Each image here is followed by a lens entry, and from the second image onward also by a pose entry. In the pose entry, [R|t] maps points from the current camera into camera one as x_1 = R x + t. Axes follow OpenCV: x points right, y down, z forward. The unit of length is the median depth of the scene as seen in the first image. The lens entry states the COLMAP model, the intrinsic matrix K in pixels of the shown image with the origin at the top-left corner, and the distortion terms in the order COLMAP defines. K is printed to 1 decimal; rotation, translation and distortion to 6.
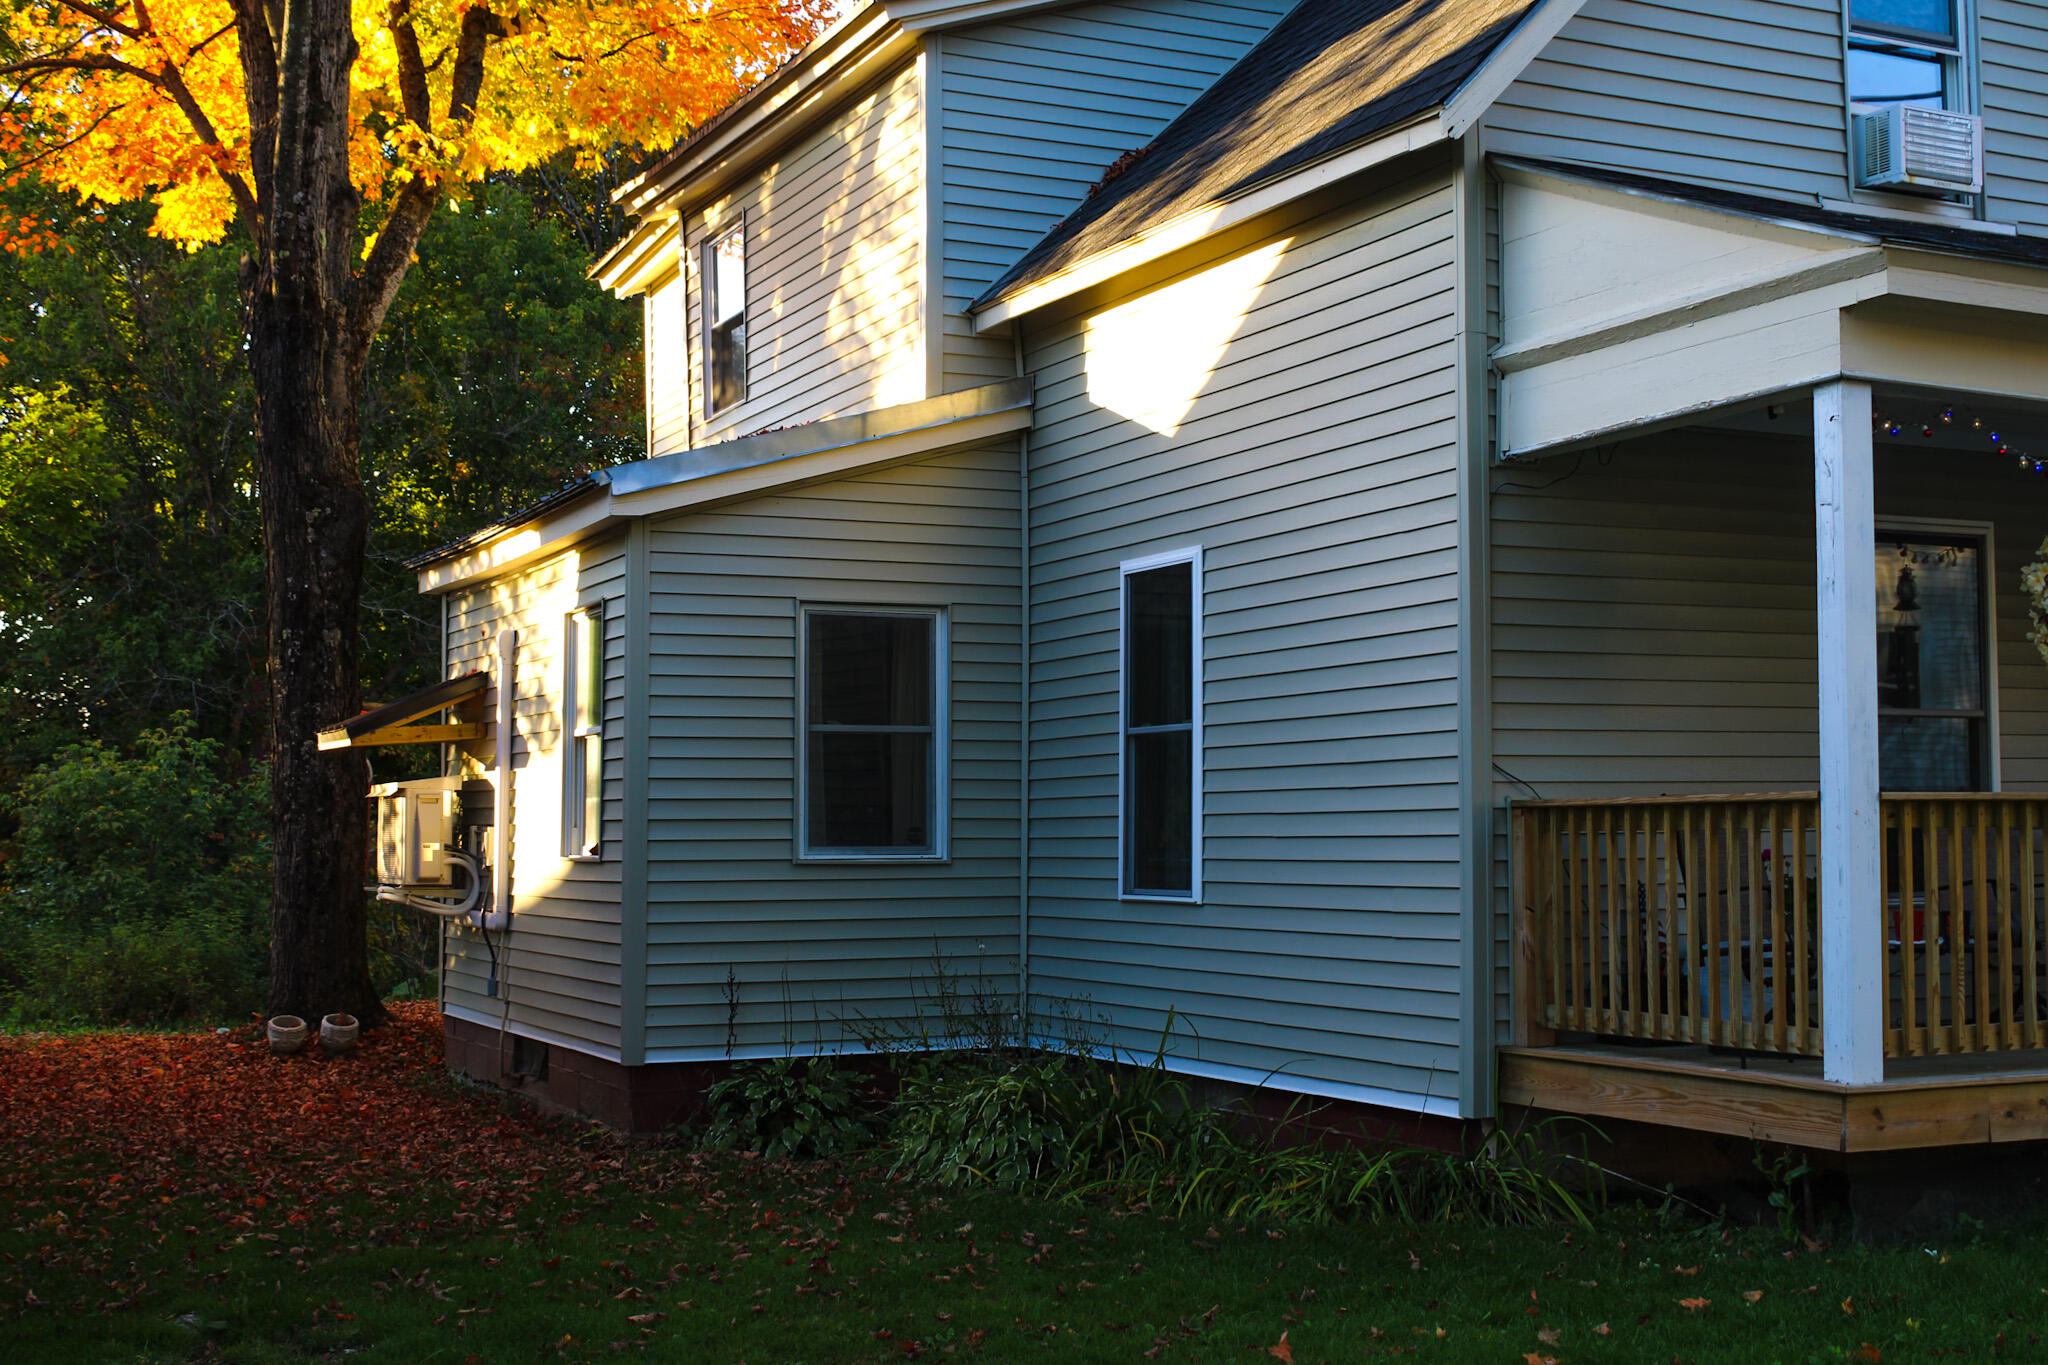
lens RADIAL K [[2549.8, 0, 1024.0], [0, 2549.8, 682.5], [0, 0, 1]] dist [-0.077214, 0.027853]
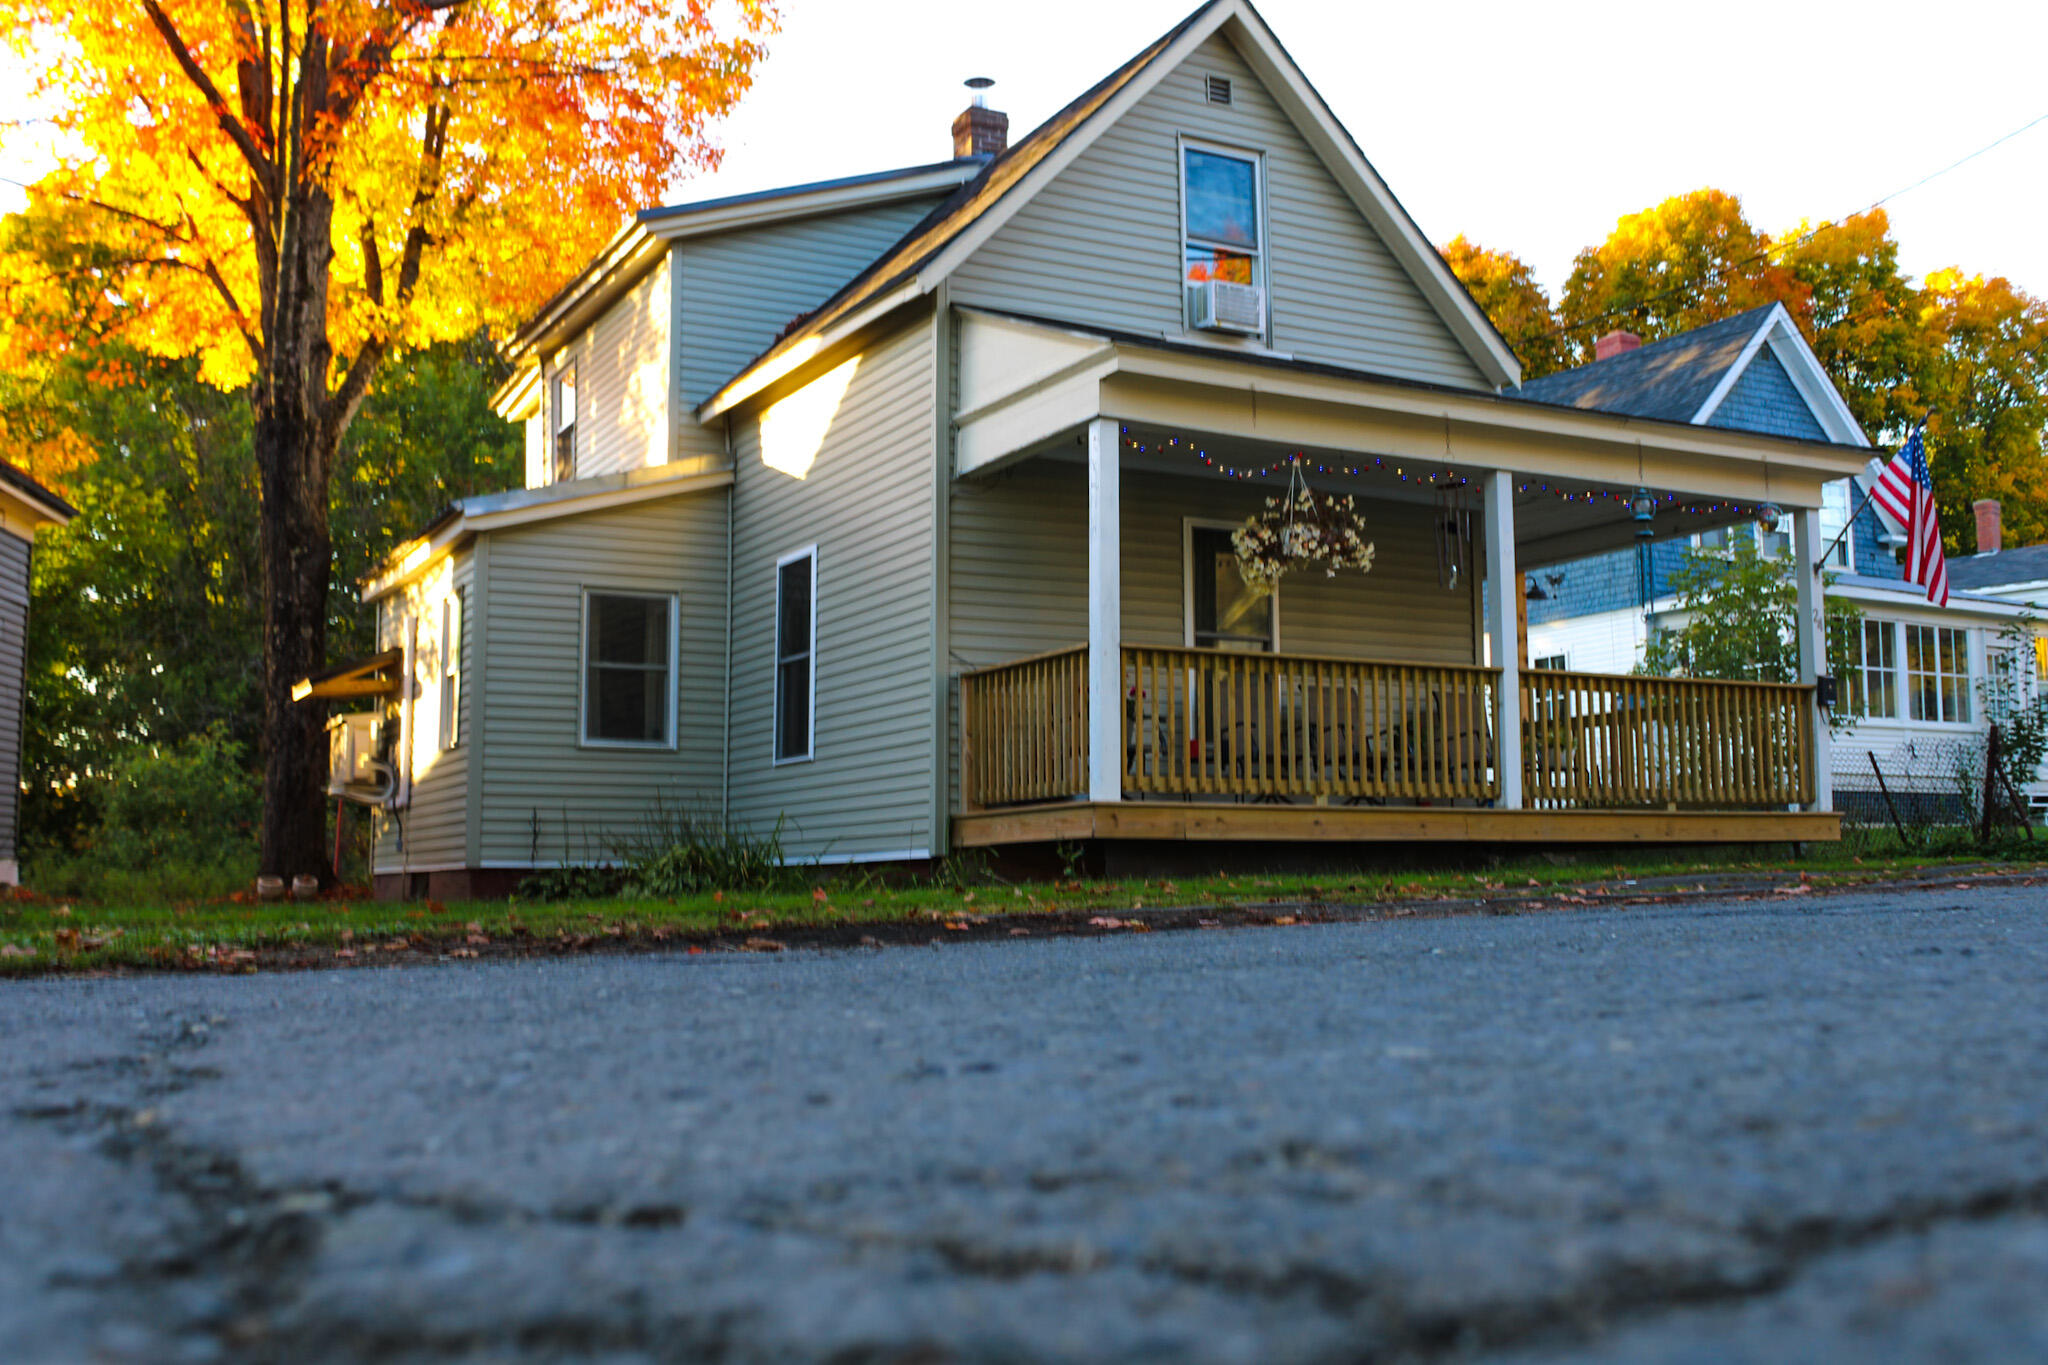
lens RADIAL K [[2024.8, 0, 1024.0], [0, 2024.8, 682.5], [0, 0, 1]] dist [-0.117844, 0.005547]
pose [[0.998550, 0.003932, 0.053692, 0.119468], [-0.001335, 0.998830, -0.048331, 0.088501], [-0.053819, 0.048190, 0.997387, -0.277751]]
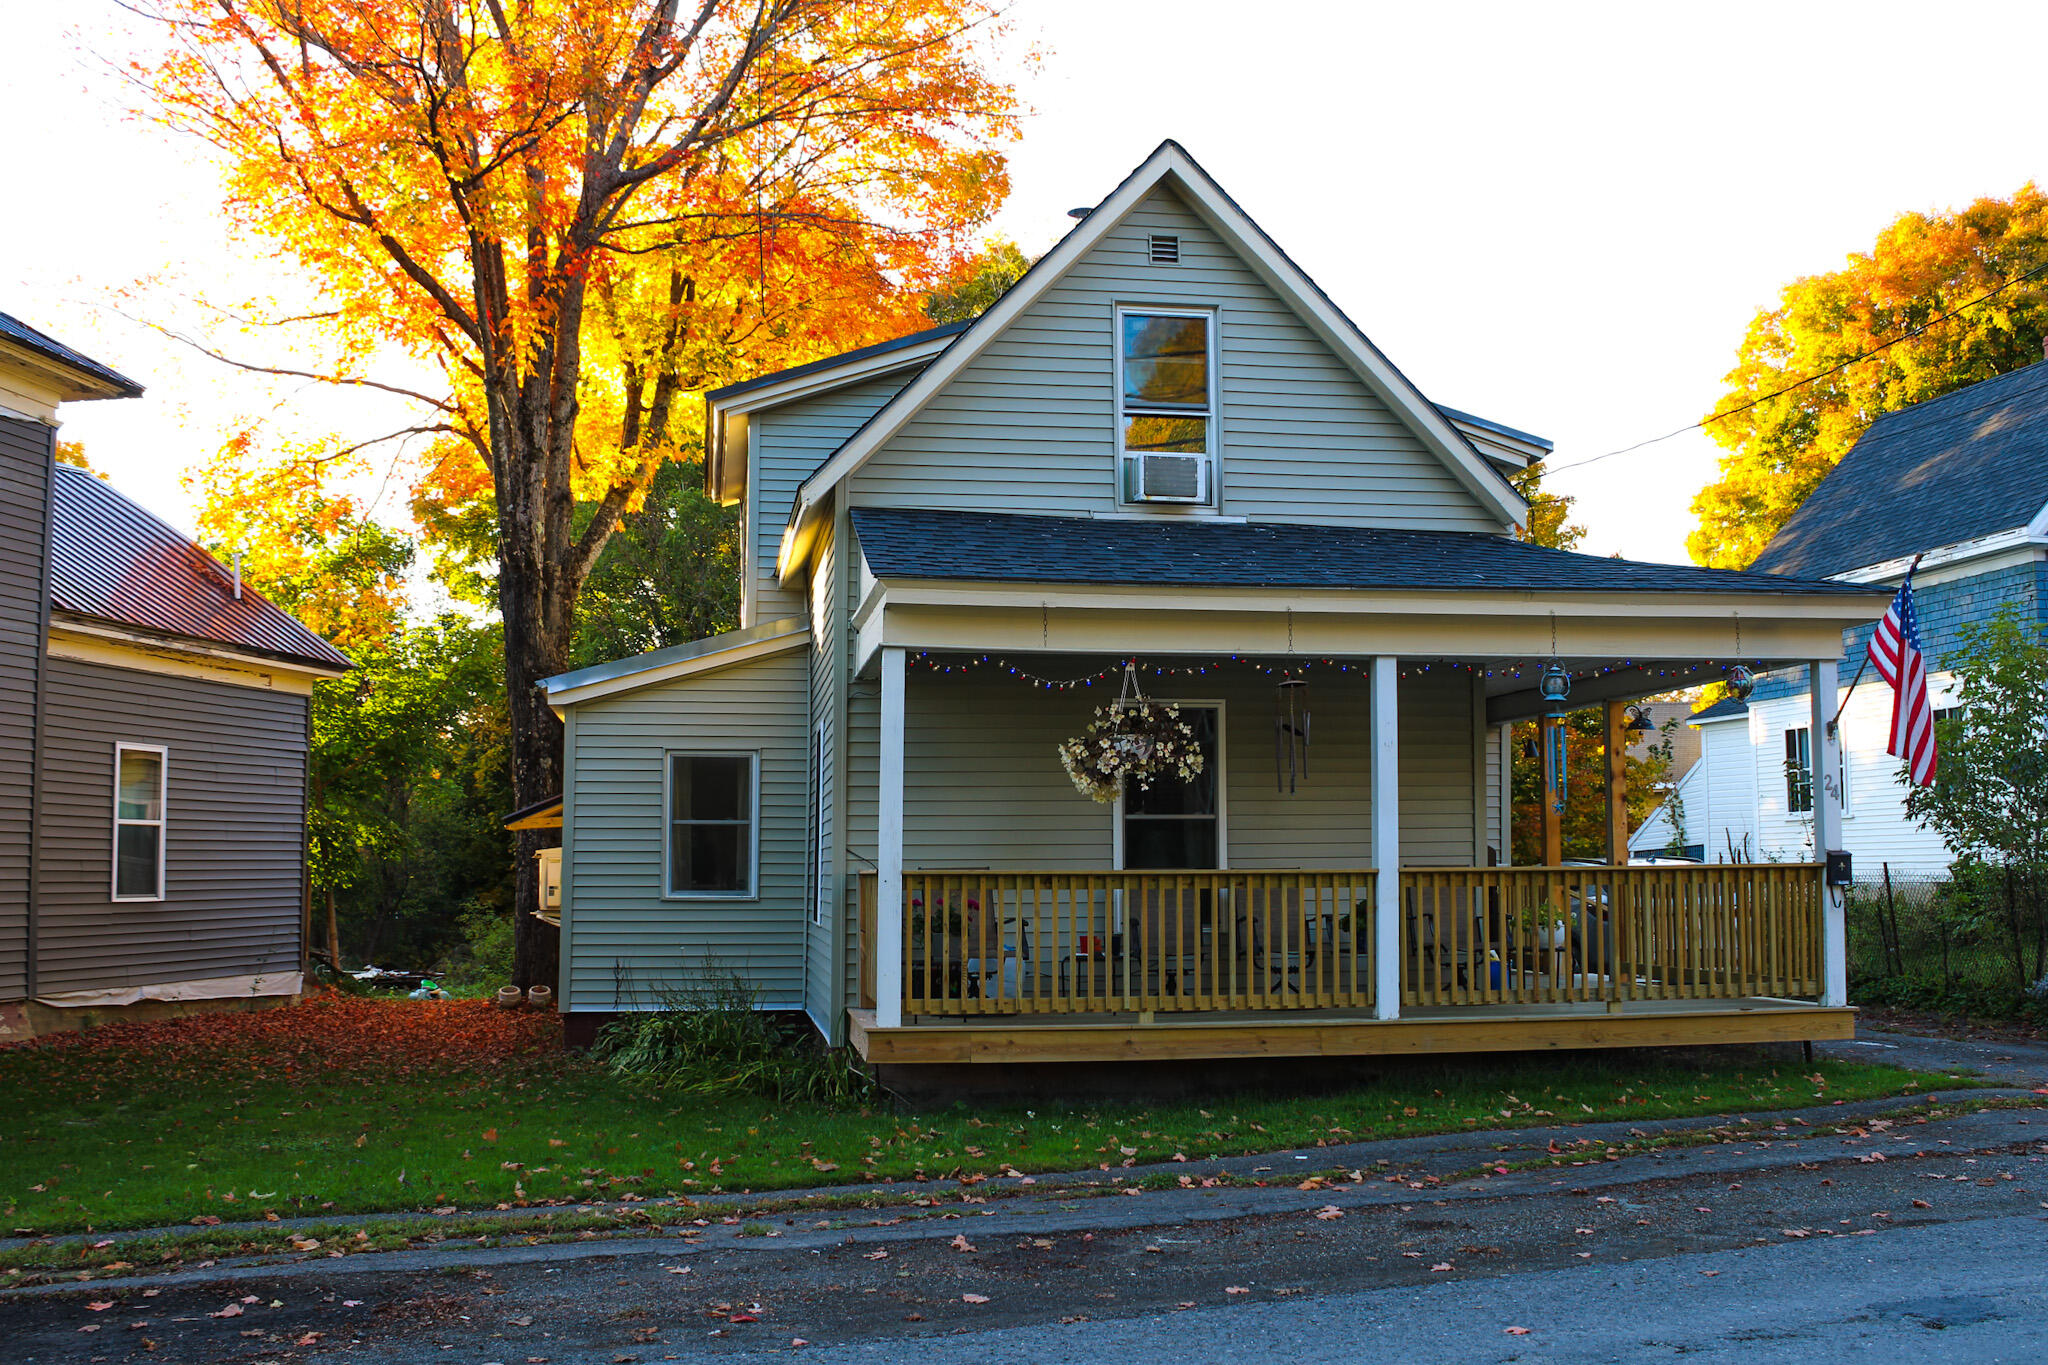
lens RADIAL K [[2024.8, 0, 1024.0], [0, 2024.8, 682.5], [0, 0, 1]] dist [-0.117844, 0.005547]
pose [[0.958130, -0.023294, -0.285386, 0.528480], [0.013889, 0.999293, -0.034937, -0.025467], [0.285998, 0.029511, 0.957776, -0.246815]]
